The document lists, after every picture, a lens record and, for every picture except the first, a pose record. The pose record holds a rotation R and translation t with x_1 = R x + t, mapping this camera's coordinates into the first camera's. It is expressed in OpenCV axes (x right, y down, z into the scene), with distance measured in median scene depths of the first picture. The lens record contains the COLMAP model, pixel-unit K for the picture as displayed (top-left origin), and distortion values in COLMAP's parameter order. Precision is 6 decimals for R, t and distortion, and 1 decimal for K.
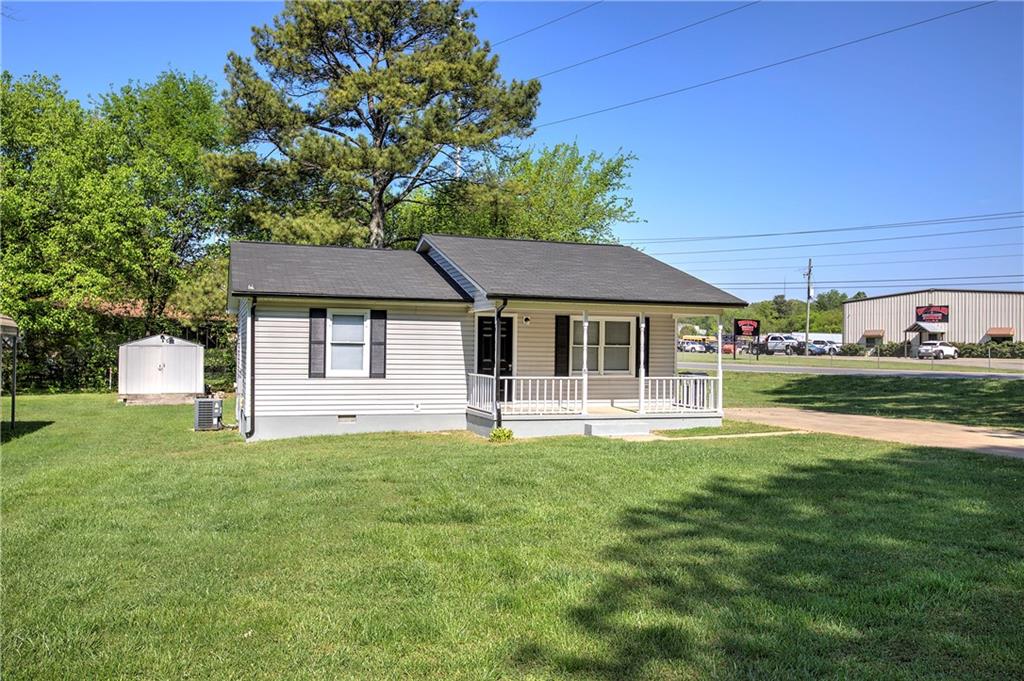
lens RADIAL K [[847.2, 0, 512.0], [0, 847.2, 340.5], [0, 0, 1]] dist [0.030227, -0.003282]
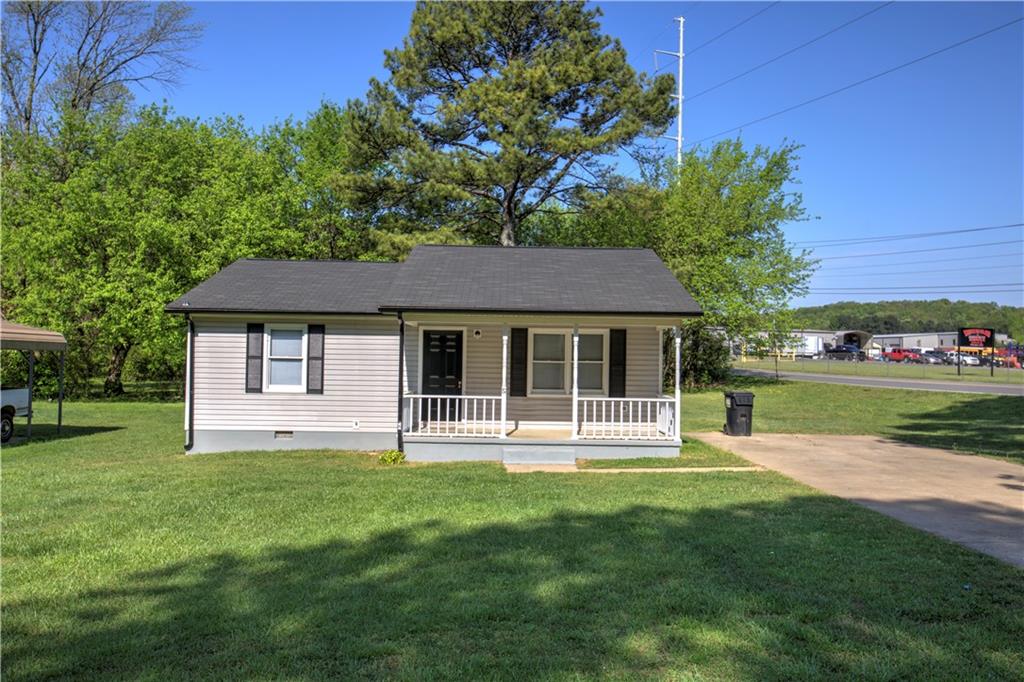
lens RADIAL K [[847.2, 0, 512.0], [0, 847.2, 341.0], [0, 0, 1]] dist [0.030227, -0.003282]
pose [[0.948125, -0.003047, -0.317884, 0.366190], [-0.000711, 0.999931, -0.011704, -0.005492], [0.317898, 0.011322, 0.948057, 0.143605]]
